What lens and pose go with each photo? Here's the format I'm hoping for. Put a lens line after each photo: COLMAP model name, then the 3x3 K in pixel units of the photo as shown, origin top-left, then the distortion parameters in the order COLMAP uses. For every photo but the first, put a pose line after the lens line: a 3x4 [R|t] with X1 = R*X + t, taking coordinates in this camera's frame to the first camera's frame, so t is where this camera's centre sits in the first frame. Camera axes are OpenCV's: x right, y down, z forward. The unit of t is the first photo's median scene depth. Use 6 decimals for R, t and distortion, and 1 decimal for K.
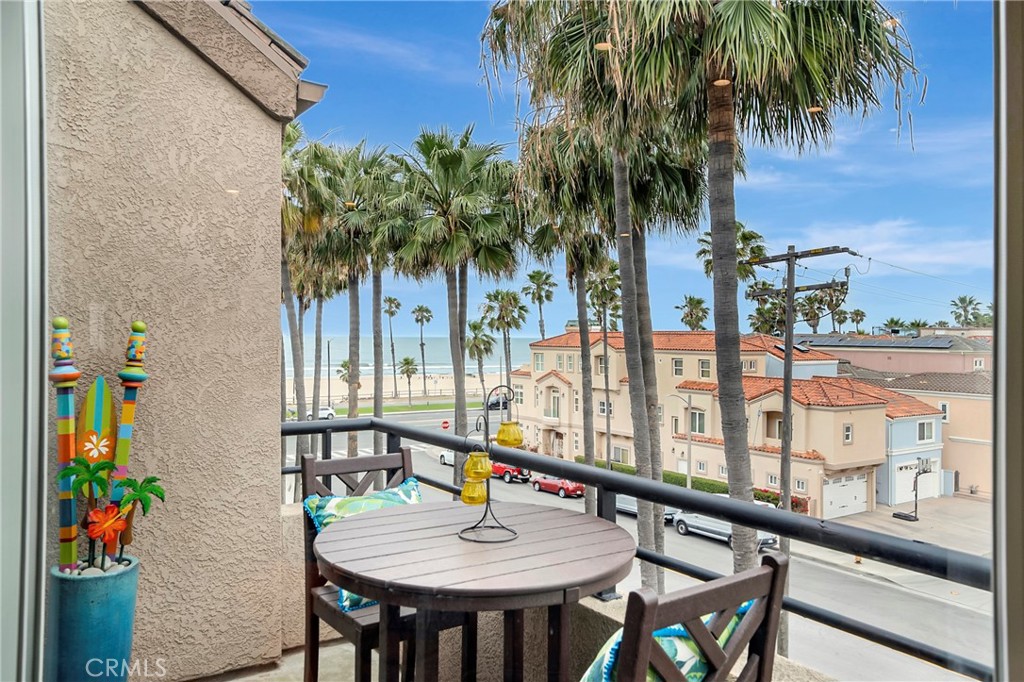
lens RADIAL K [[807.8, 0, 512.7], [0, 807.8, 345.5], [0, 0, 1]] dist [0.081471, 0.004264]
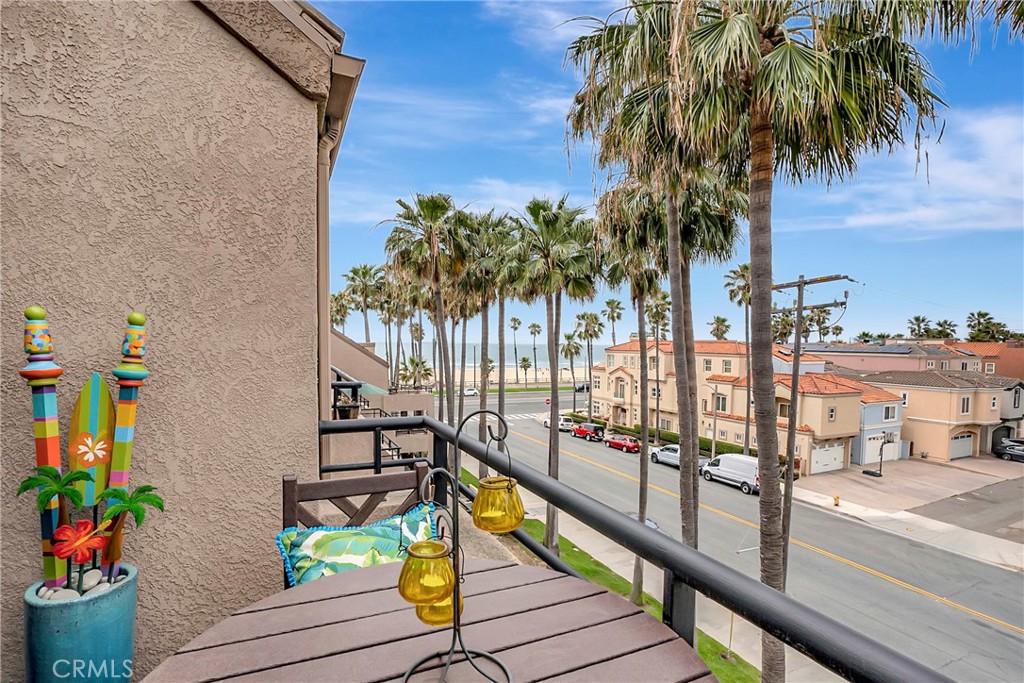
lens RADIAL K [[509.7, 0, 520.5], [0, 509.7, 396.1], [0, 0, 1]] dist [-0.009746, -0.001039]
pose [[0.989366, 0.018195, -0.144305, 0.007501], [-0.005088, 0.995867, 0.090681, 0.001527], [0.145358, -0.088982, 0.985370, 0.085905]]
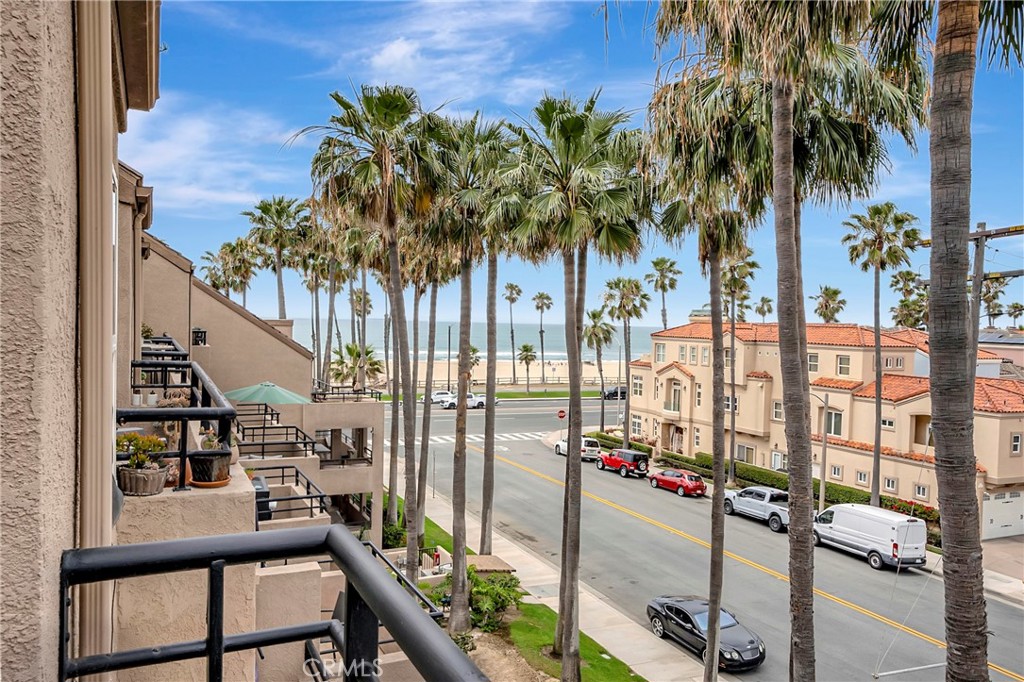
lens RADIAL K [[767.2, 0, 519.5], [0, 767.2, 394.2], [0, 0, 1]] dist [0.026023, -0.000099]
pose [[0.989304, 0.032708, -0.142154, -0.003473], [-0.021096, 0.996373, 0.082442, -0.004120], [0.144335, -0.078561, 0.986405, 0.132238]]
